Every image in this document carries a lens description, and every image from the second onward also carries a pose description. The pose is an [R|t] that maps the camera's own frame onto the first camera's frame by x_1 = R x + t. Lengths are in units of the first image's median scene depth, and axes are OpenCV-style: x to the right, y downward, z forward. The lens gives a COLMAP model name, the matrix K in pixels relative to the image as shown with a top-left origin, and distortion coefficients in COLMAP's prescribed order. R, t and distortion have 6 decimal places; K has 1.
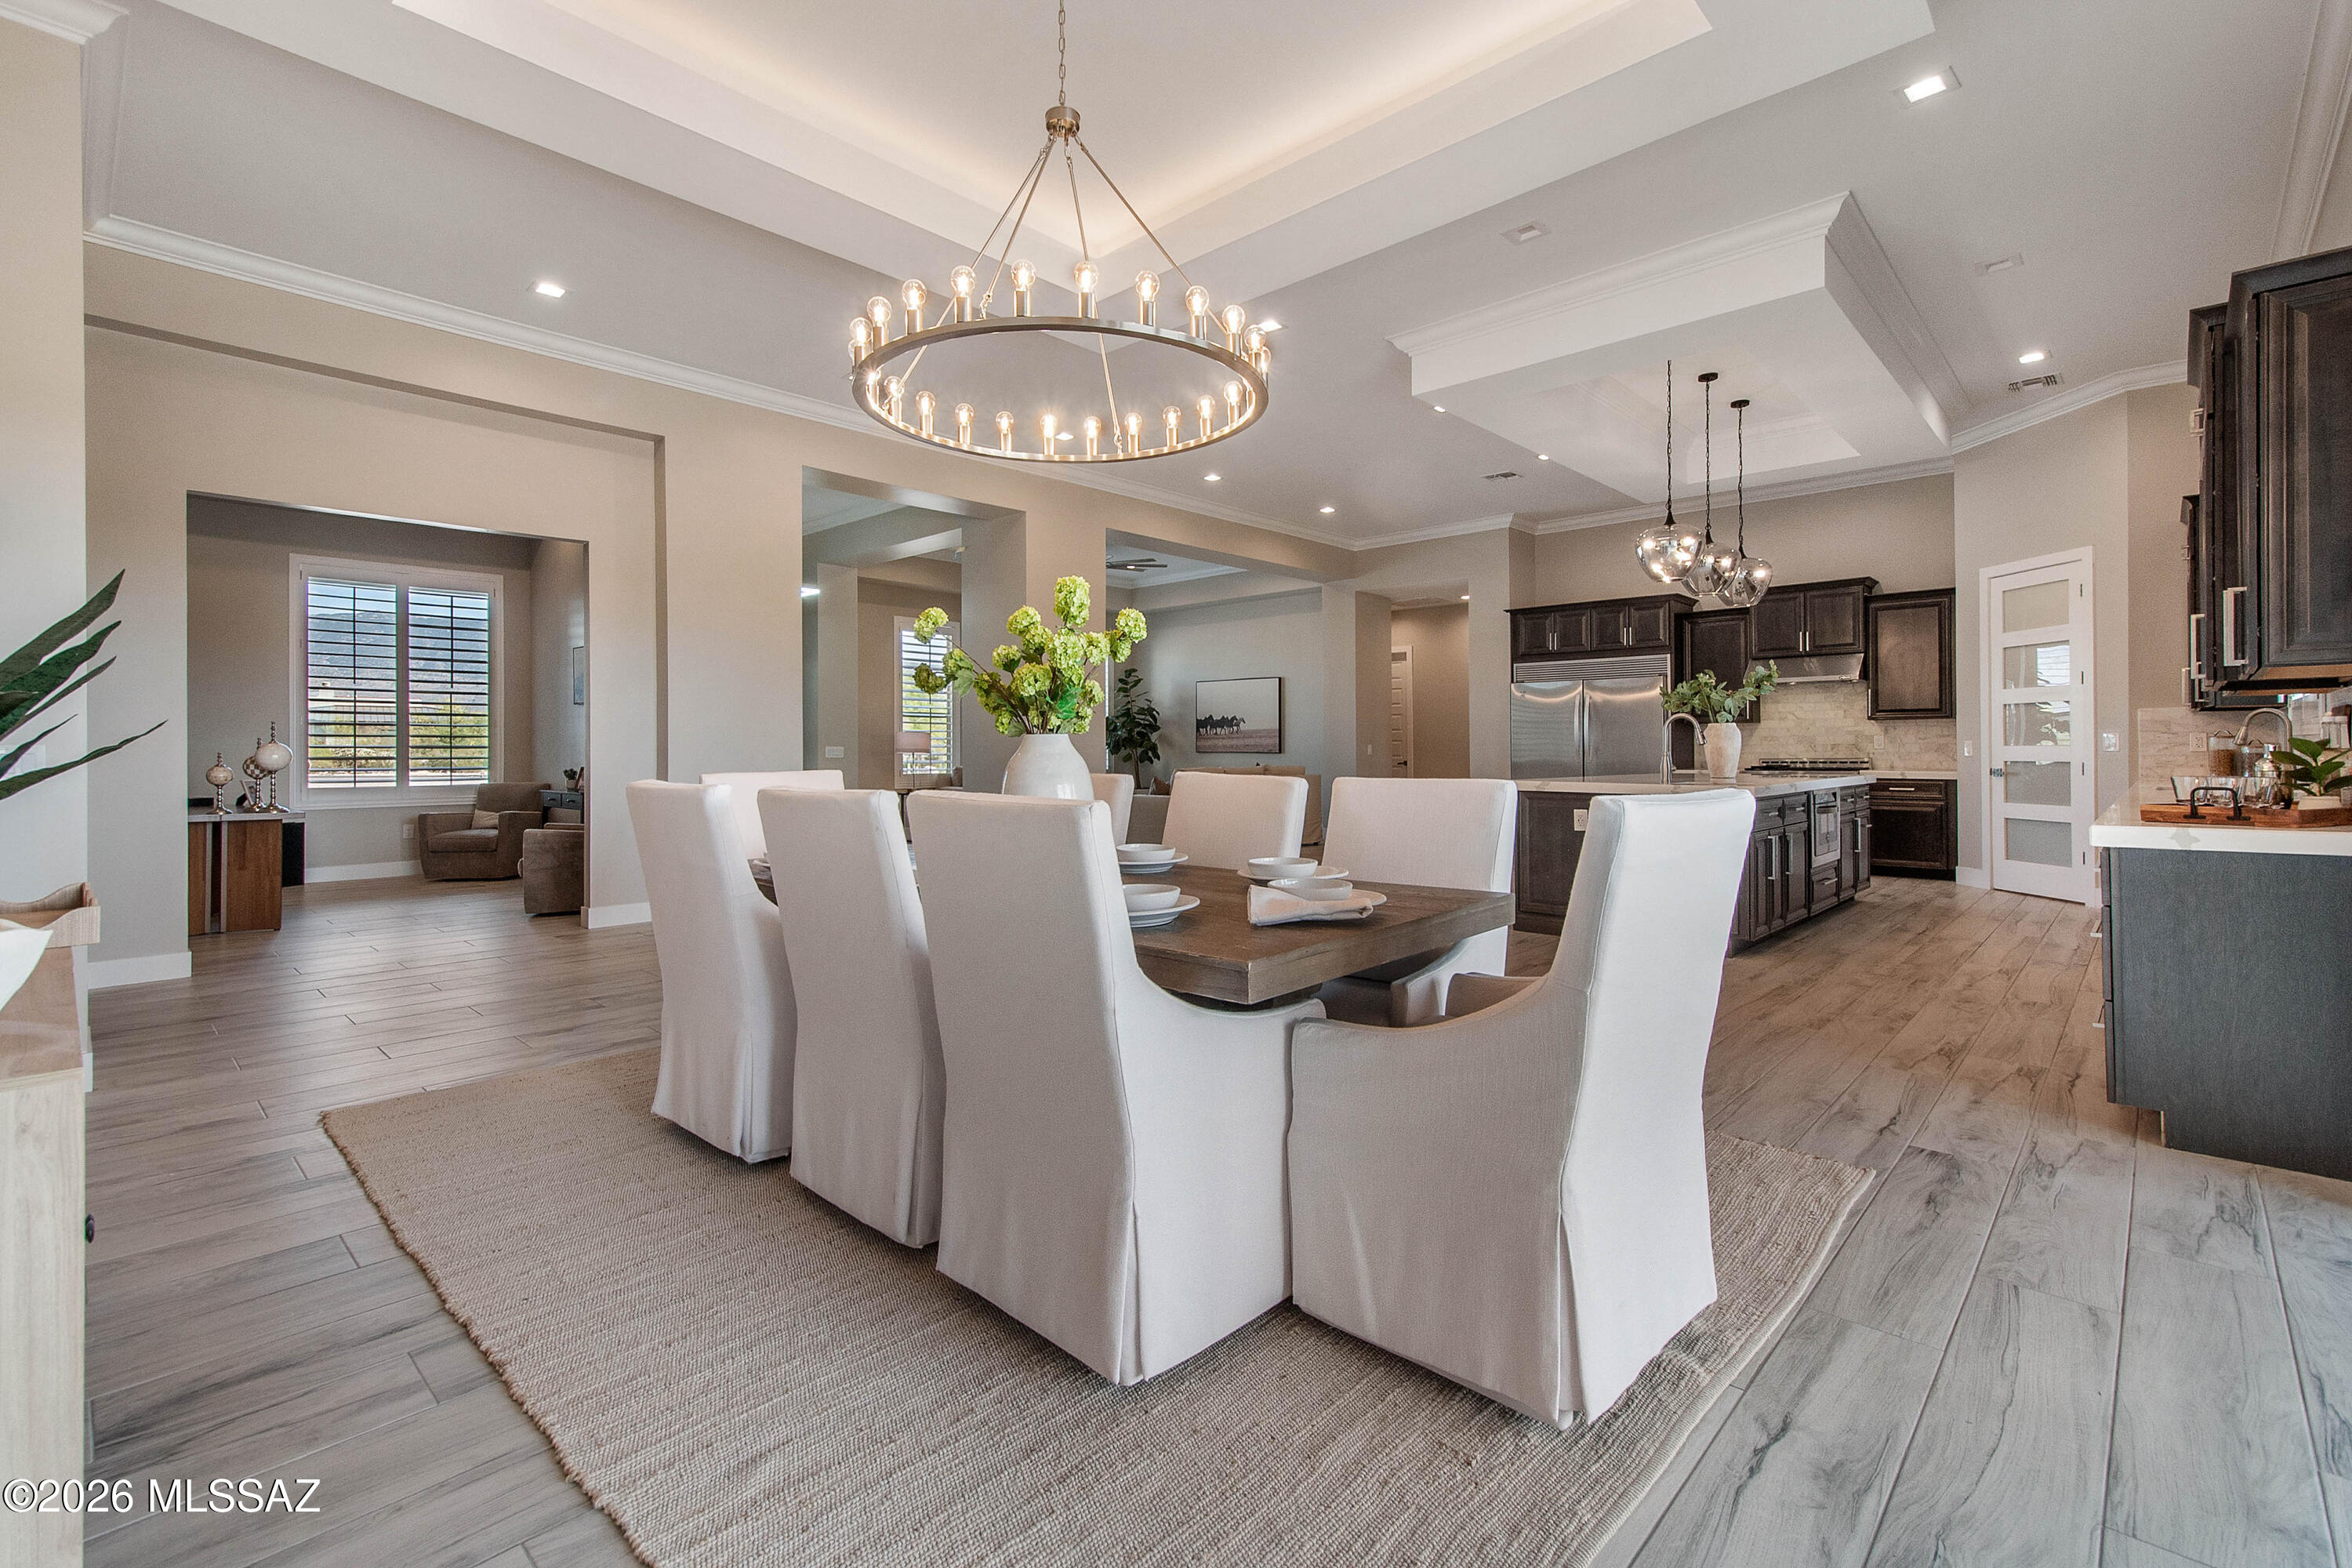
lens RADIAL K [[1035.9, 0, 1161.8], [0, 1035.9, 747.3], [0, 0, 1]] dist [0.011321, -0.000167]
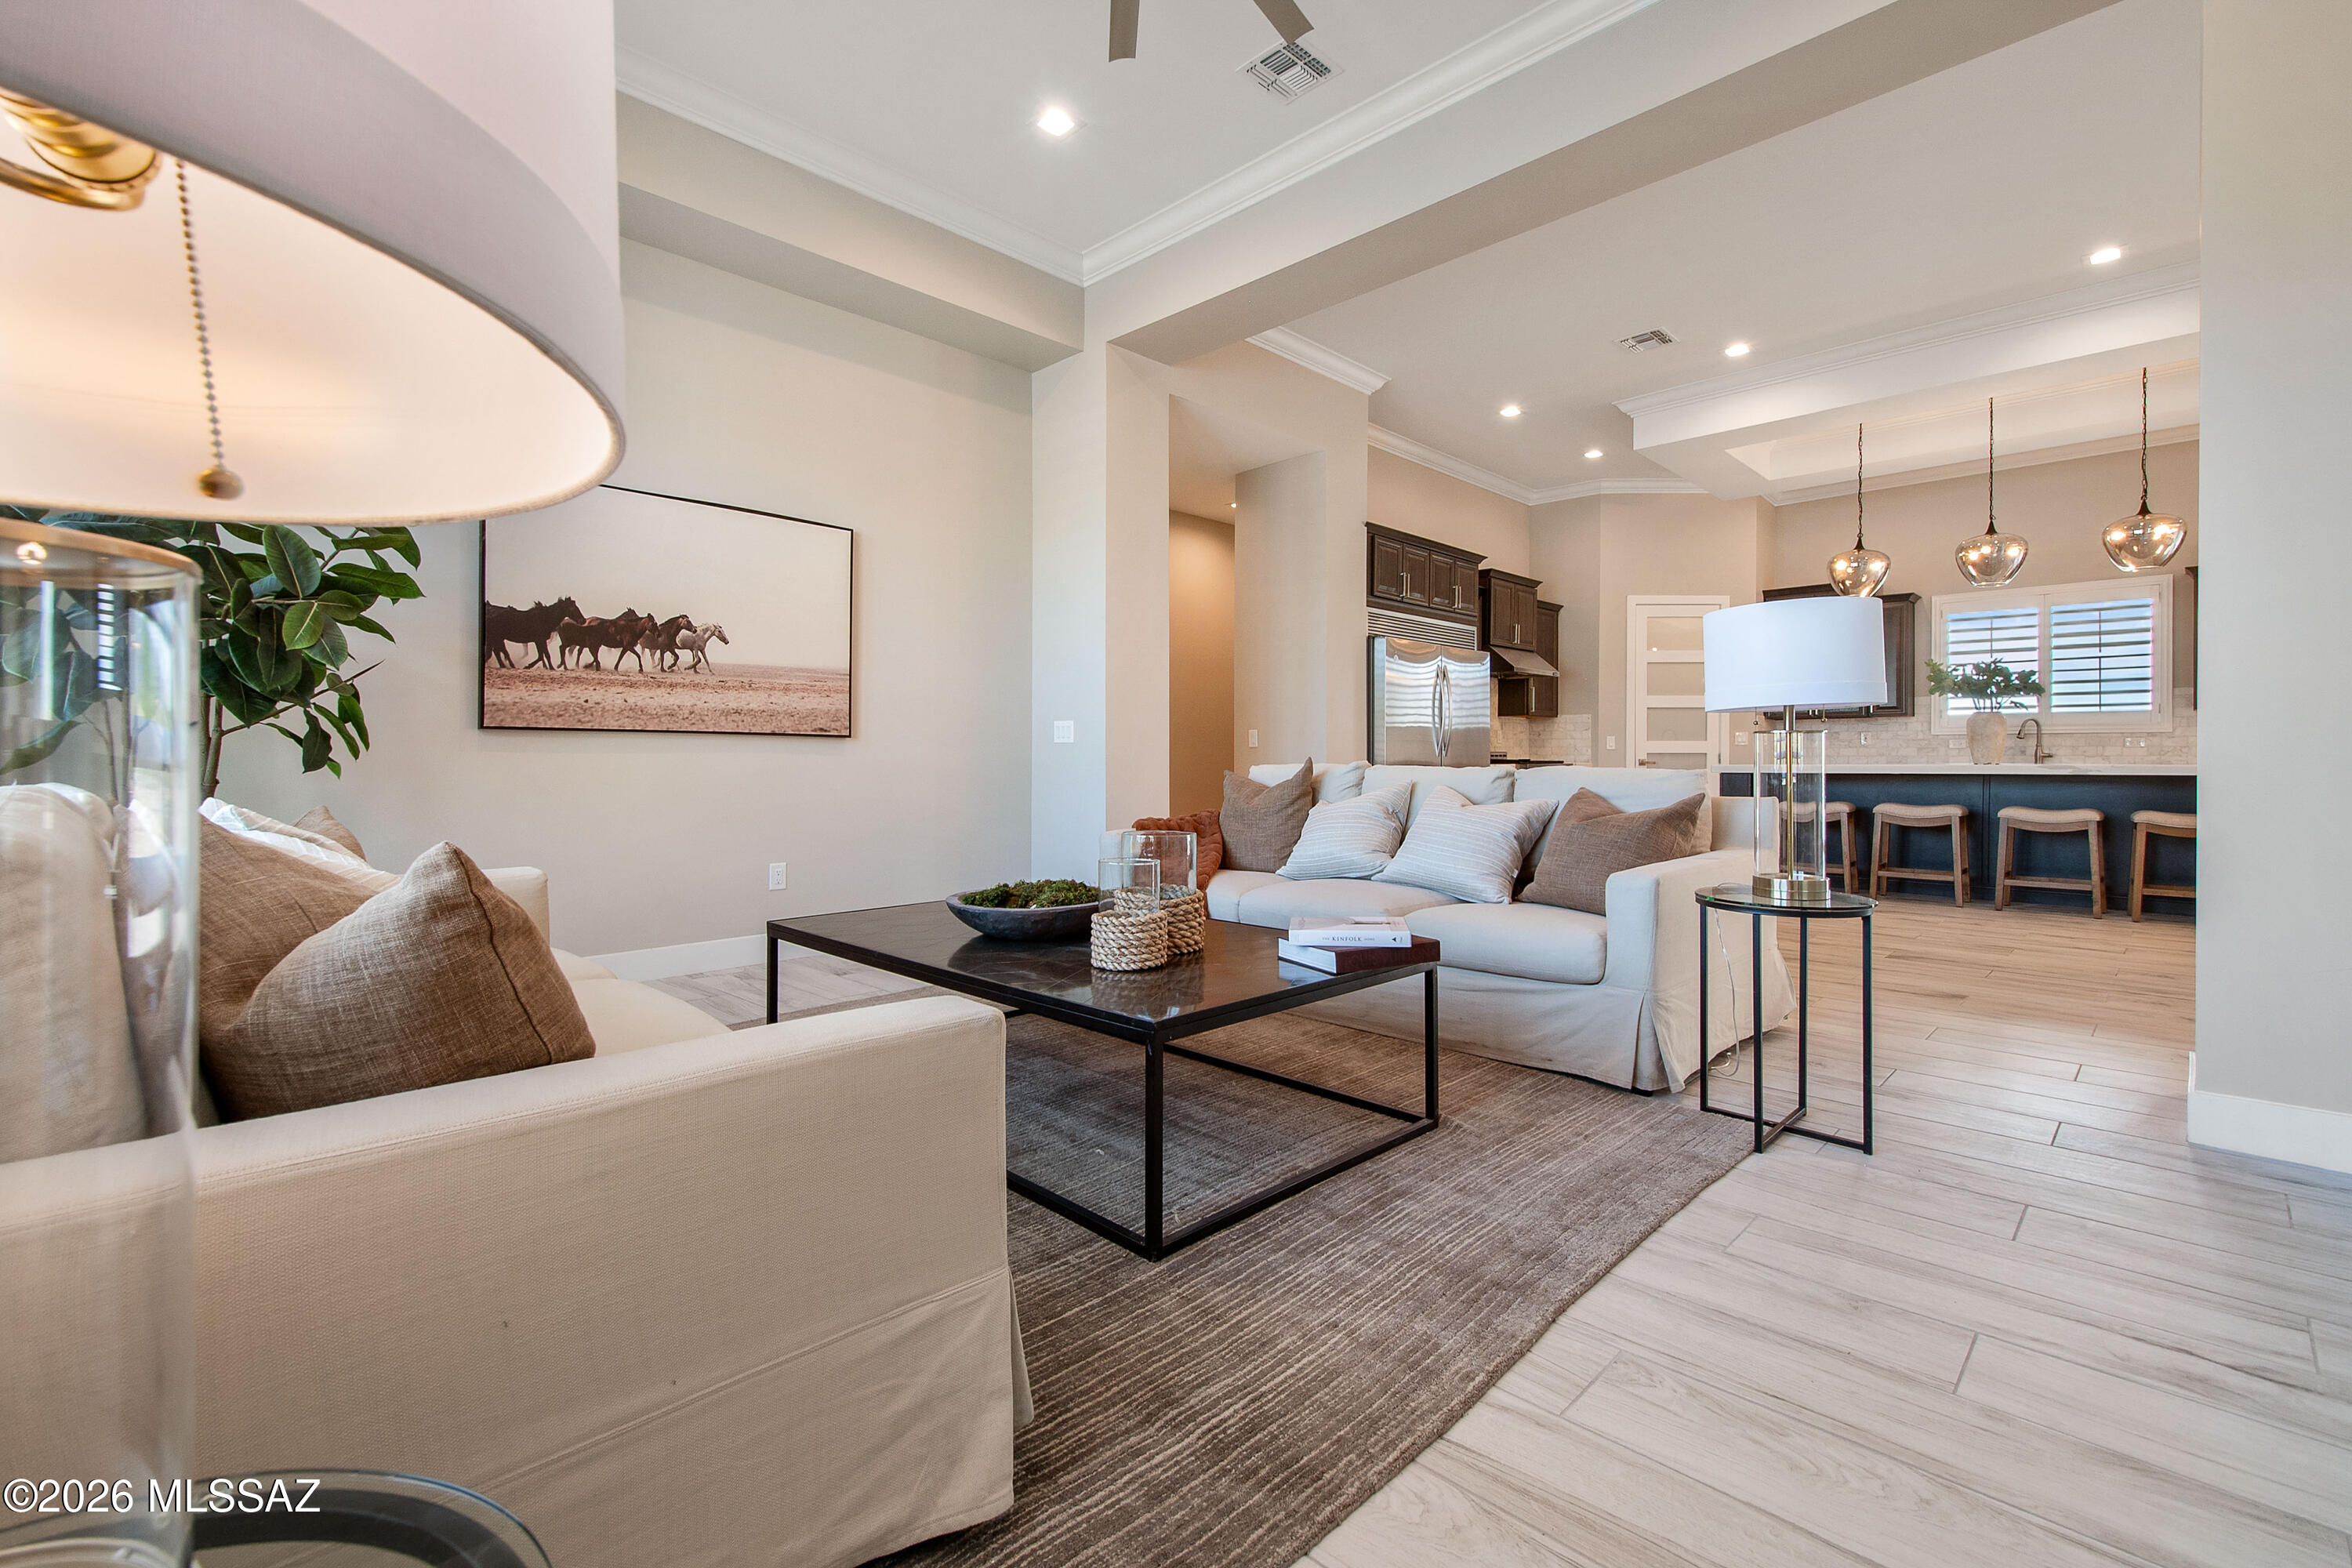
lens RADIAL K [[1035.9, 0, 1164.2], [0, 1035.9, 760.9], [0, 0, 1]] dist [0.011321, -0.000167]
pose [[0.014911, 0.001385, 0.999888, -0.239386], [-0.001521, 0.999998, -0.001363, 0.013594], [-0.999888, -0.001501, 0.014913, 0.844970]]
